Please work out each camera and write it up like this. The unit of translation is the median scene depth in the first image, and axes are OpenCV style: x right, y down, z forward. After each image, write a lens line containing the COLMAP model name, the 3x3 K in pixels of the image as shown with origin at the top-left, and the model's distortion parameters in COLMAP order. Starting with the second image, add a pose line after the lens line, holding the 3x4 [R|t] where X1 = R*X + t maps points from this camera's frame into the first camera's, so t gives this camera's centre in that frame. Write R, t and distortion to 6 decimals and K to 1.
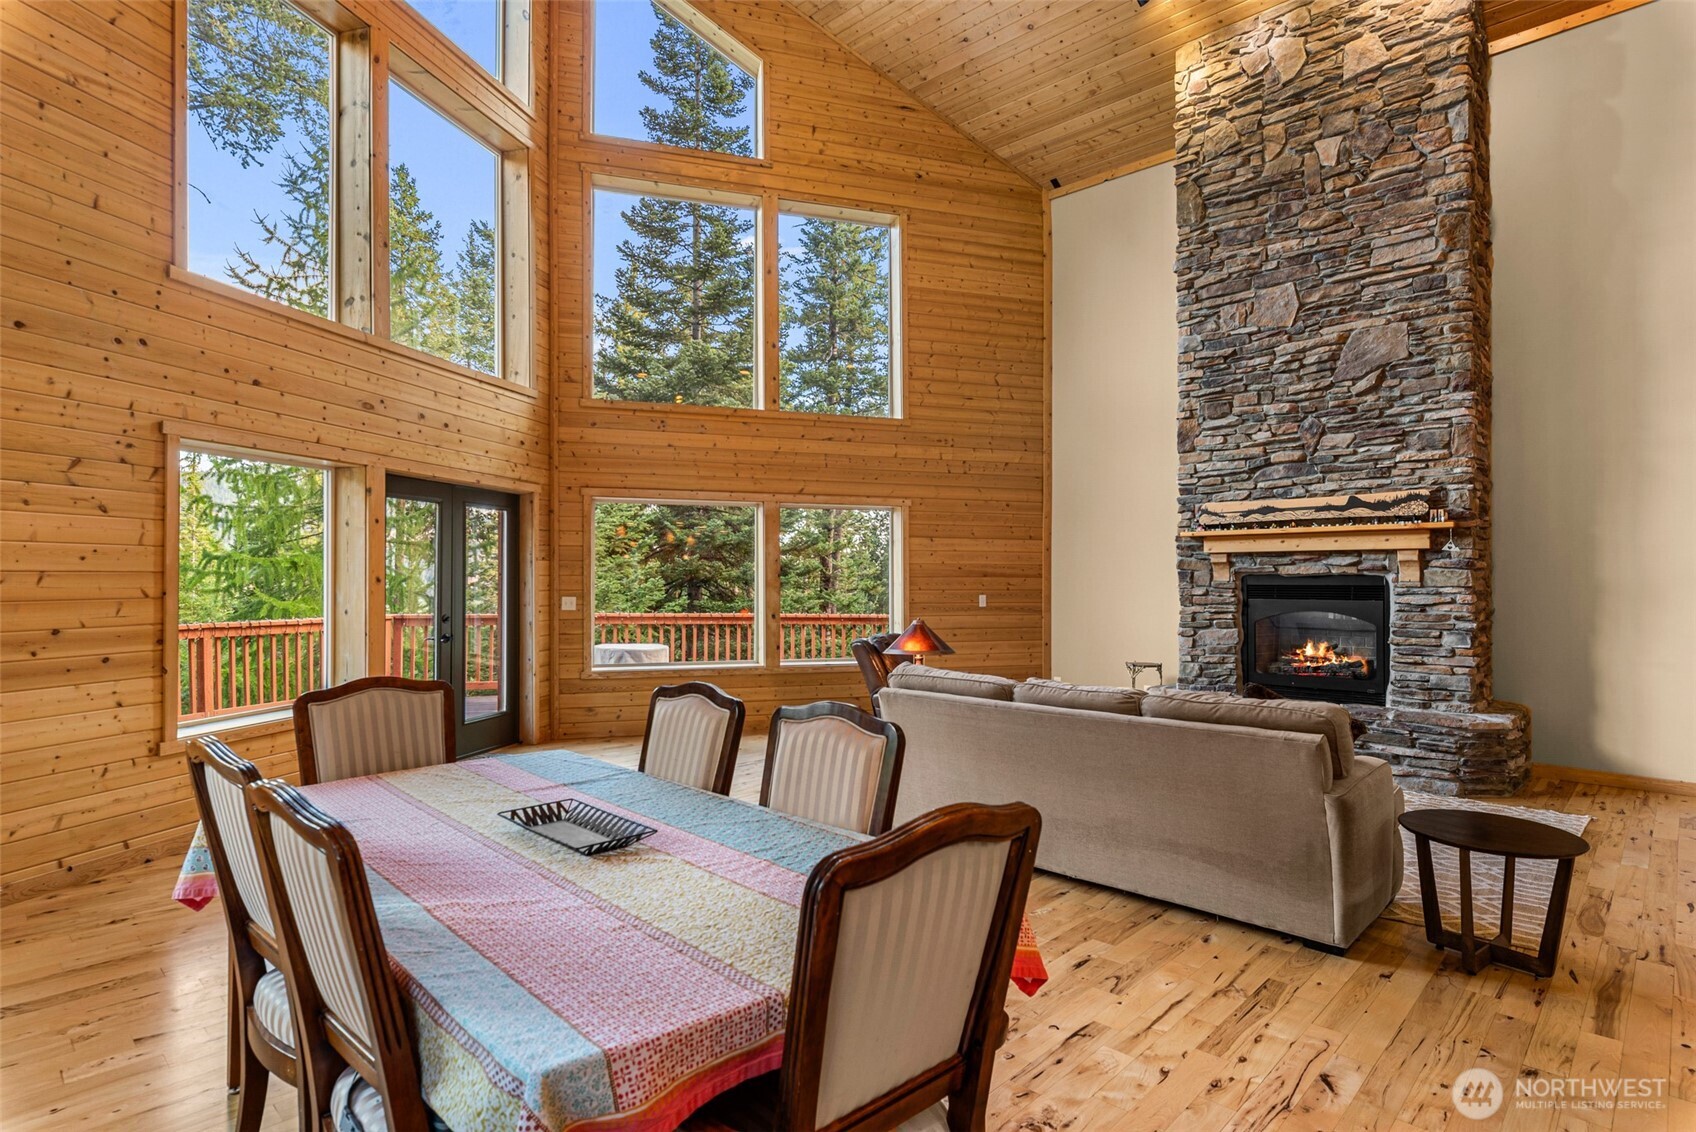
lens RADIAL K [[875.9, 0, 858.7], [0, 875.9, 572.1], [0, 0, 1]] dist [-0.003442, -0.001937]
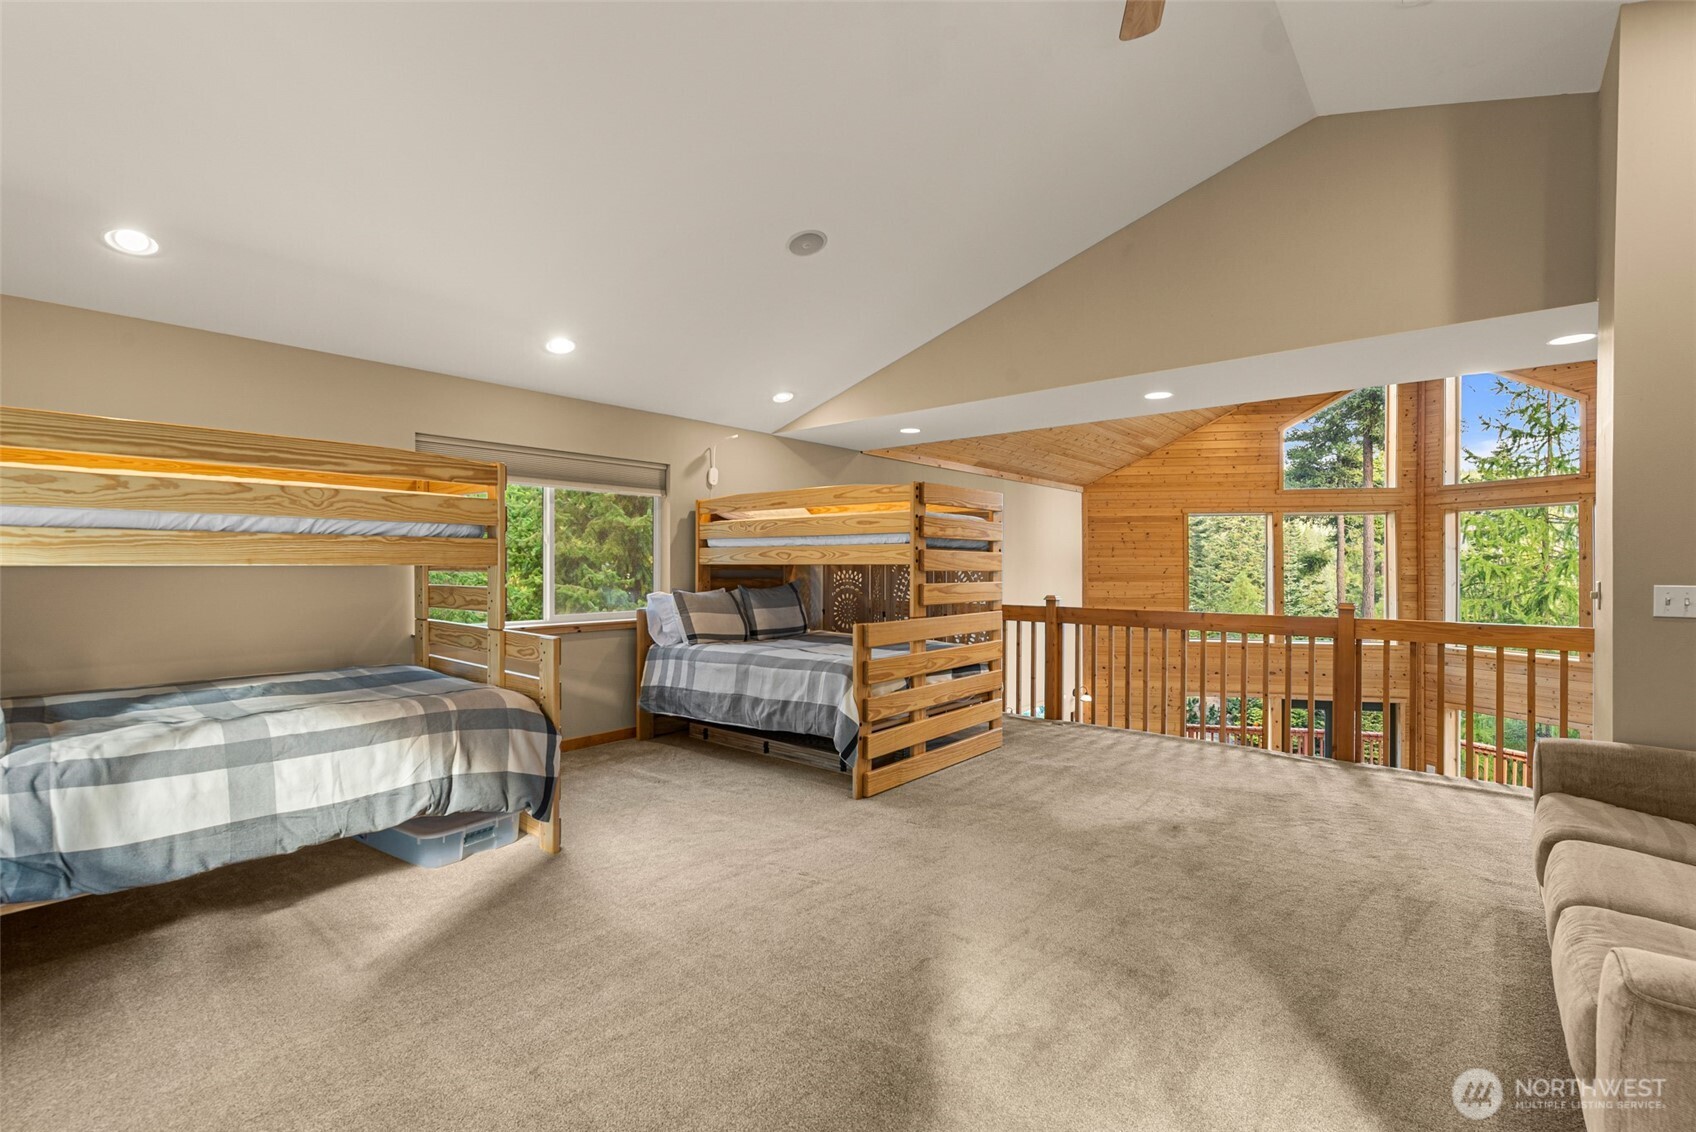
lens RADIAL K [[746.7, 0, 856.9], [0, 746.7, 571.9], [0, 0, 1]] dist [-0.000209, -0.000344]
pose [[0.057938, 0.004867, -0.998308, 1.162082], [0.004024, 0.999979, 0.005108, -0.399128], [0.998312, -0.004313, 0.057917, -0.201721]]
